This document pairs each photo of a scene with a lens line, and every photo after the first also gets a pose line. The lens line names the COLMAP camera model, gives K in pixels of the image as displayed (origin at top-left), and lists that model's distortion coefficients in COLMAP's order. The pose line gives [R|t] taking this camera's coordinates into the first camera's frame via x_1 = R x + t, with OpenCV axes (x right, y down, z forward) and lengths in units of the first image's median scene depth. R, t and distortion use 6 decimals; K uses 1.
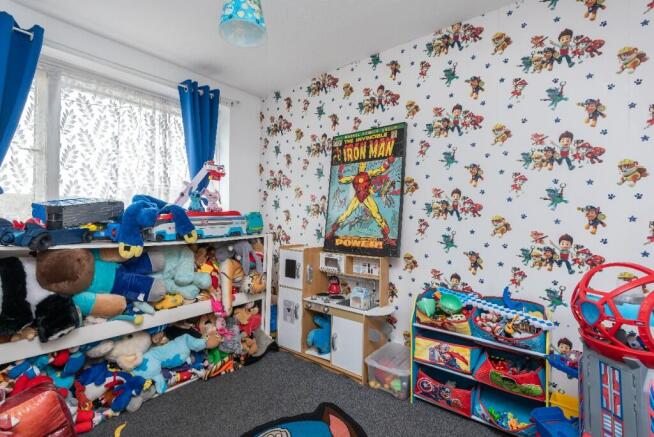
lens RADIAL K [[303.0, 0, 332.9], [0, 303.0, 220.8], [0, 0, 1]] dist [0.015869, -0.012228]
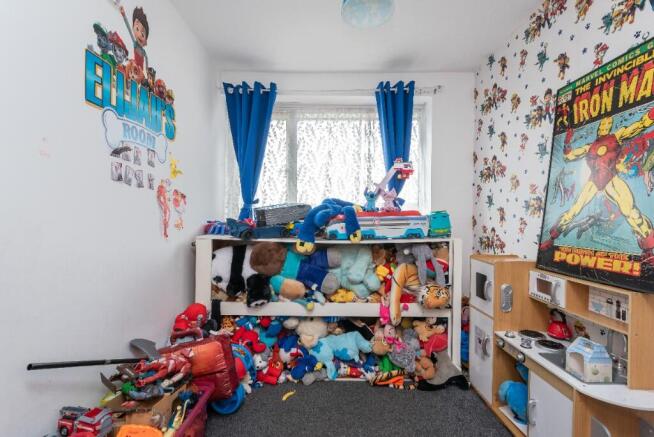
lens RADIAL K [[303.0, 0, 328.5], [0, 303.0, 219.3], [0, 0, 1]] dist [0.015869, -0.012228]
pose [[0.614089, -0.001855, -0.789234, 0.244942], [-0.004611, 0.999972, -0.005938, 0.000510], [0.789223, 0.007286, 0.614064, 0.271610]]
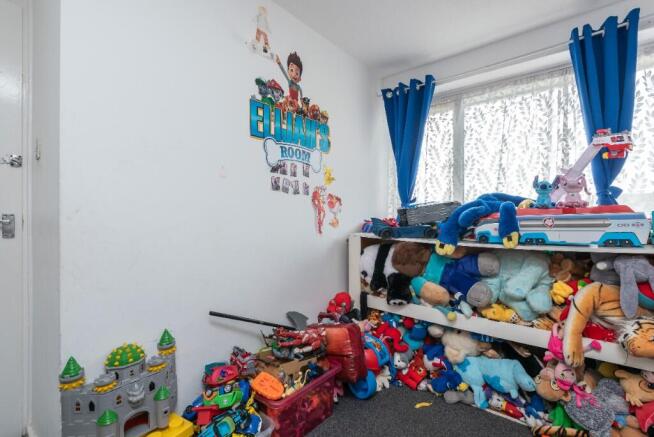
lens RADIAL K [[303.0, 0, 328.9], [0, 303.0, 219.7], [0, 0, 1]] dist [0.015869, -0.012228]
pose [[-0.030557, 0.002258, -0.999530, 0.313970], [-0.004374, 0.999988, 0.002393, -0.002386], [0.999523, 0.004445, -0.030547, 0.483044]]
